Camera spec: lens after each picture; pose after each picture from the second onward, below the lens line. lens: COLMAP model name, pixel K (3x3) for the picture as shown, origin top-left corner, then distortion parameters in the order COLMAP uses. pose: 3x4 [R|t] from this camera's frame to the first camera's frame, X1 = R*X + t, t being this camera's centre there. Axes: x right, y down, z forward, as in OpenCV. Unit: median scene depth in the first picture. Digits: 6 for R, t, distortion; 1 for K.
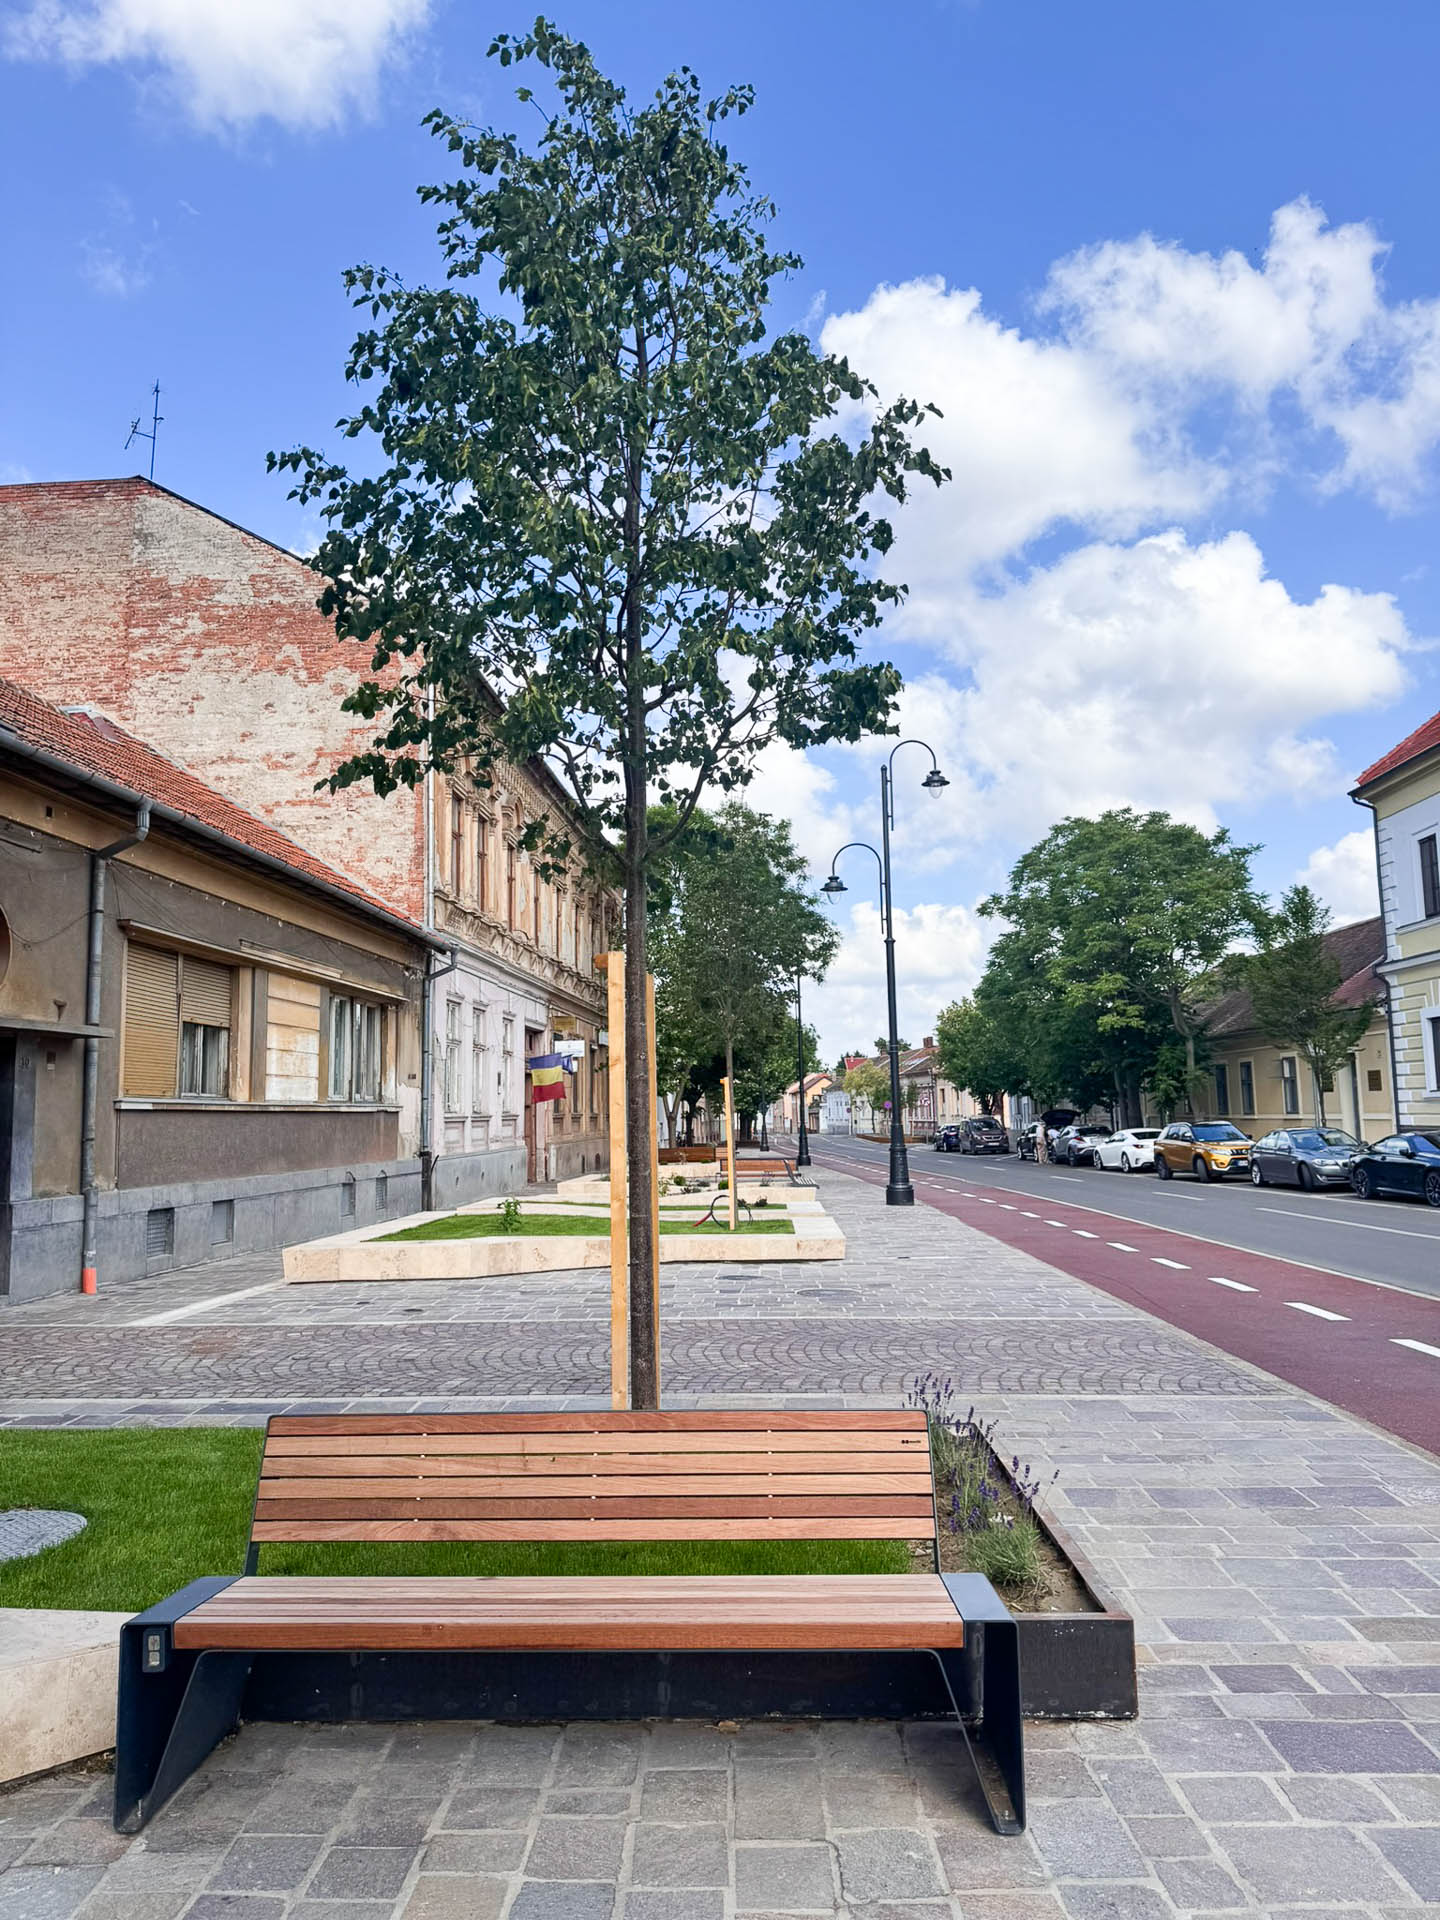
lens RADIAL K [[1320.0, 0, 720.0], [0, 1320.0, 960.0], [0, 0, 1]] dist [0.169097, -0.294327]
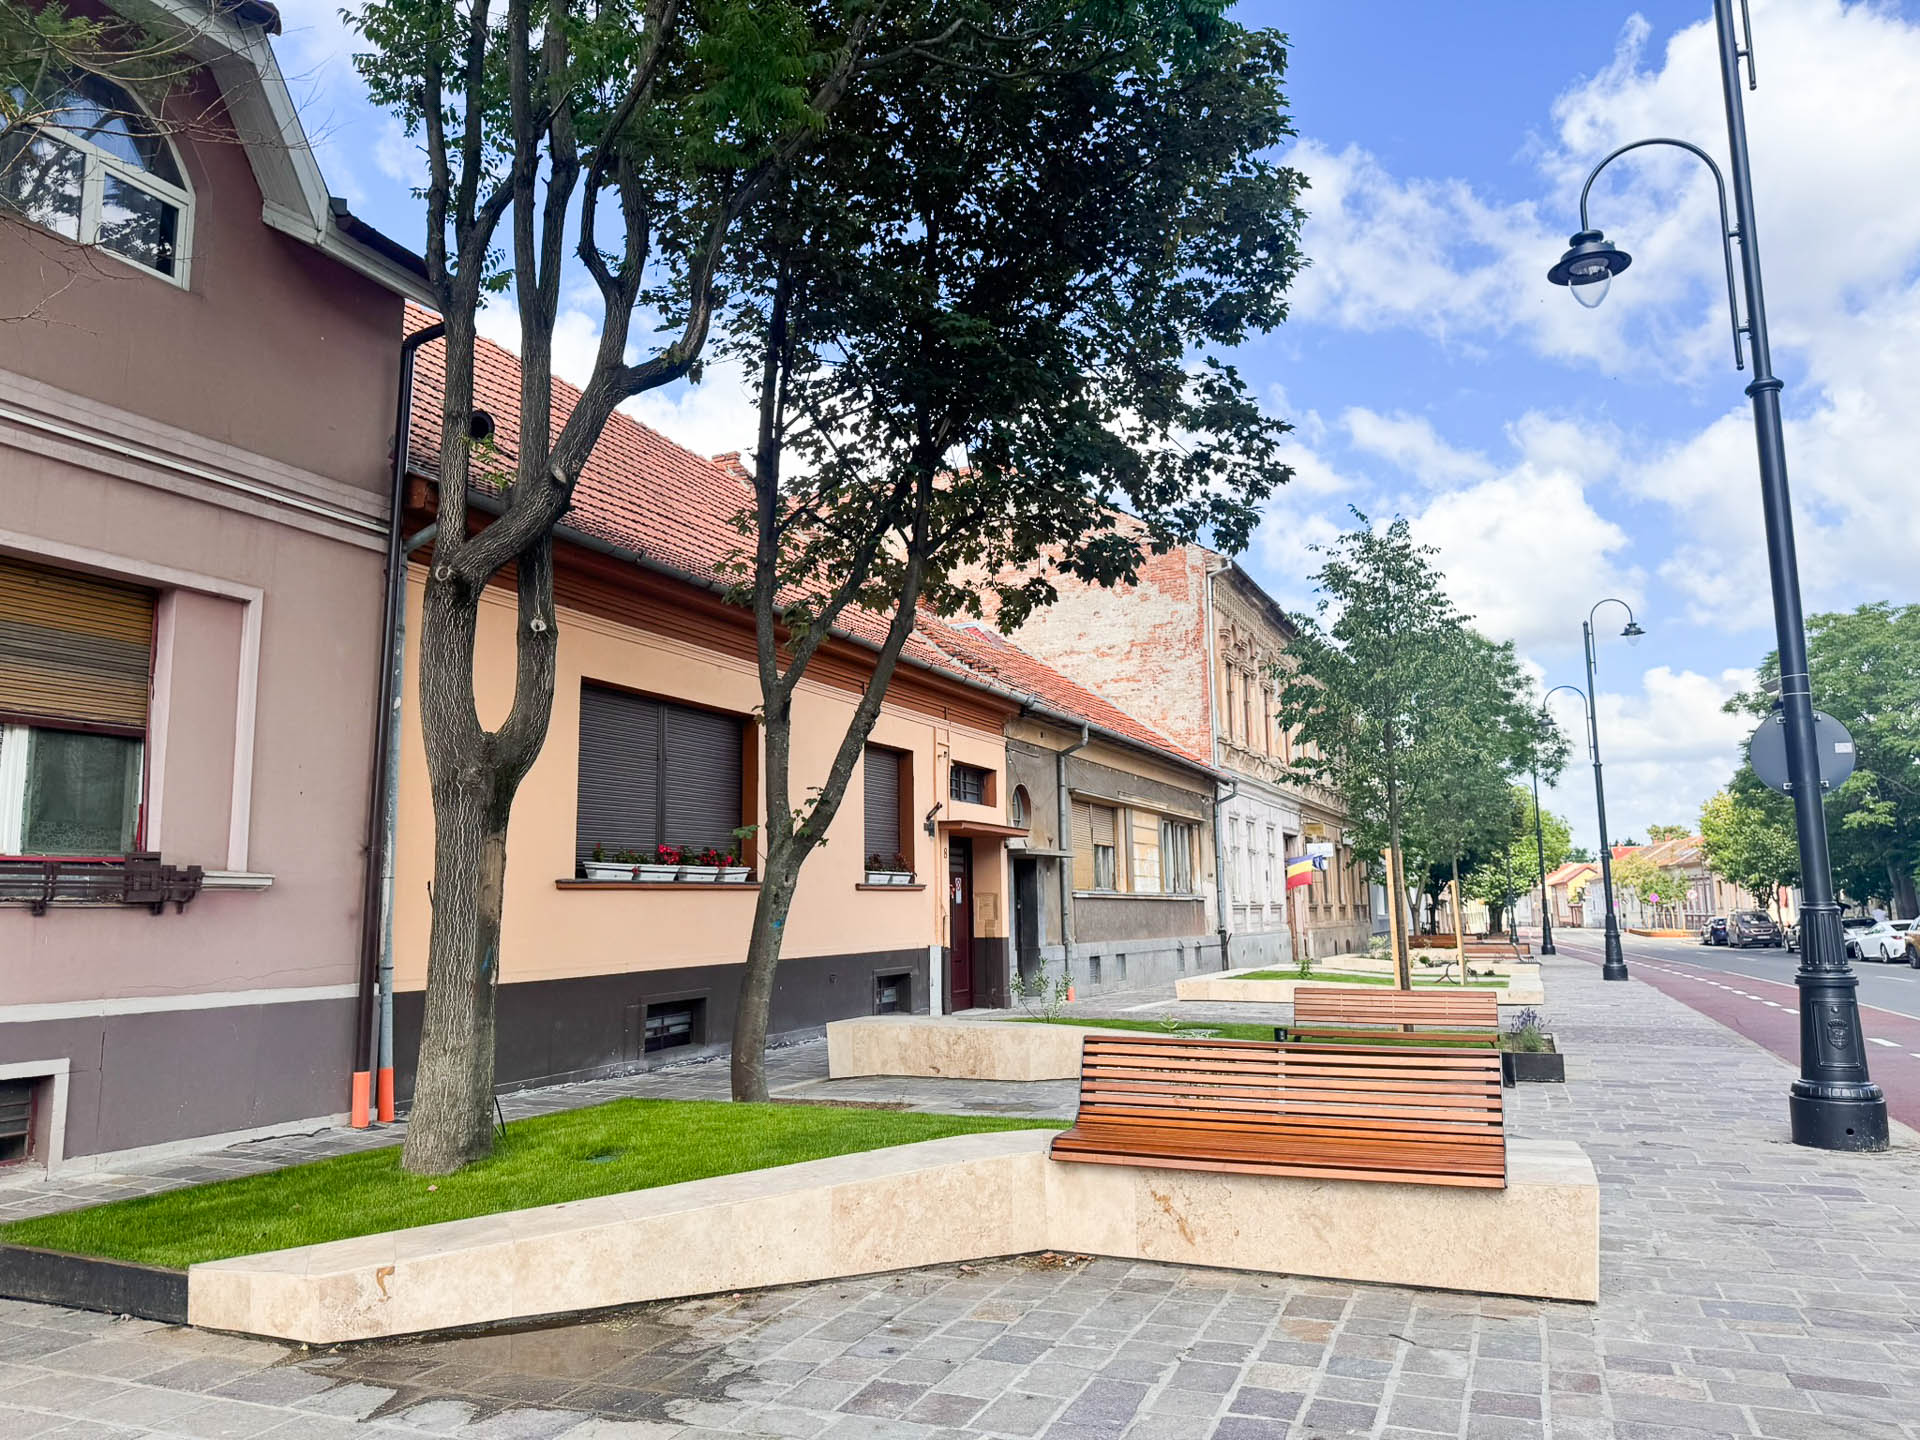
lens RADIAL K [[1320.0, 0, 960.0], [0, 1320.0, 720.0], [0, 0, 1]] dist [0.169097, -0.294327]
pose [[0.935588, -0.045675, -0.350126, 0.015678], [0.038035, 0.998865, -0.028669, -0.041429], [0.351038, 0.013506, 0.936264, -0.366212]]
